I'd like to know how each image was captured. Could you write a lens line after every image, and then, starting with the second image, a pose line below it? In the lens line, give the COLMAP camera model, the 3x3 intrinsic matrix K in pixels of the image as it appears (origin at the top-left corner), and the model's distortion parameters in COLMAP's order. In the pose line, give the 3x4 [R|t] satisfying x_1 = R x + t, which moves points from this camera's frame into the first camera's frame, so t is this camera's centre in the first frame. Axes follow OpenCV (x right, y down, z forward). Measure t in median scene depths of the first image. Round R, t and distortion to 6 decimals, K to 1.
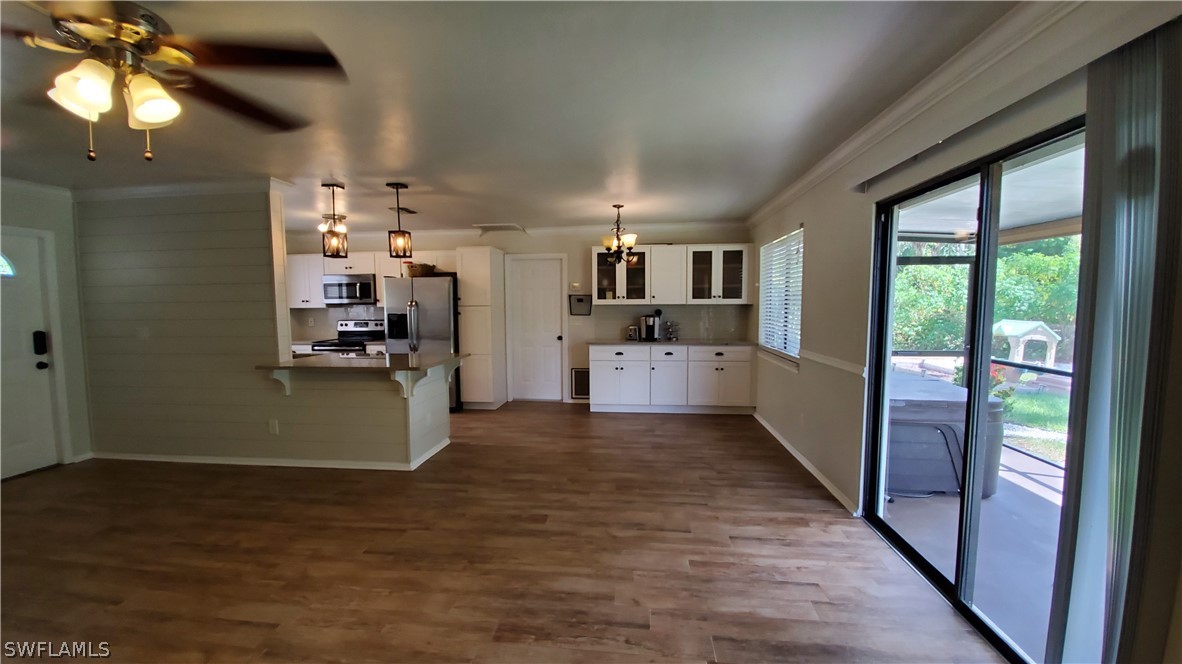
lens RADIAL K [[474.8, 0, 582.8], [0, 474.8, 334.4], [0, 0, 1]] dist [-0.000340, -0.000080]
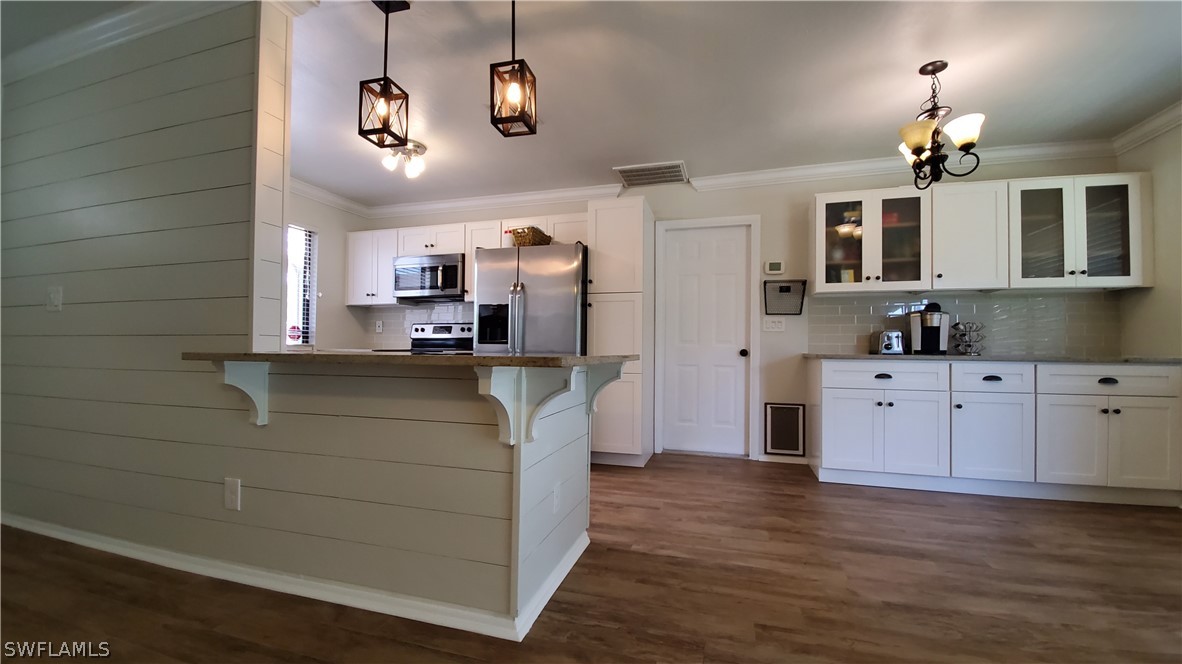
lens RADIAL K [[482.1, 0, 591.0], [0, 482.1, 332.0], [0, 0, 1]] dist [-0.017742, -0.000135]
pose [[0.986835, 0.014400, -0.161087, -0.157037], [-0.029601, 0.995285, -0.092371, 0.048339], [0.158997, 0.095924, 0.982608, 0.390320]]
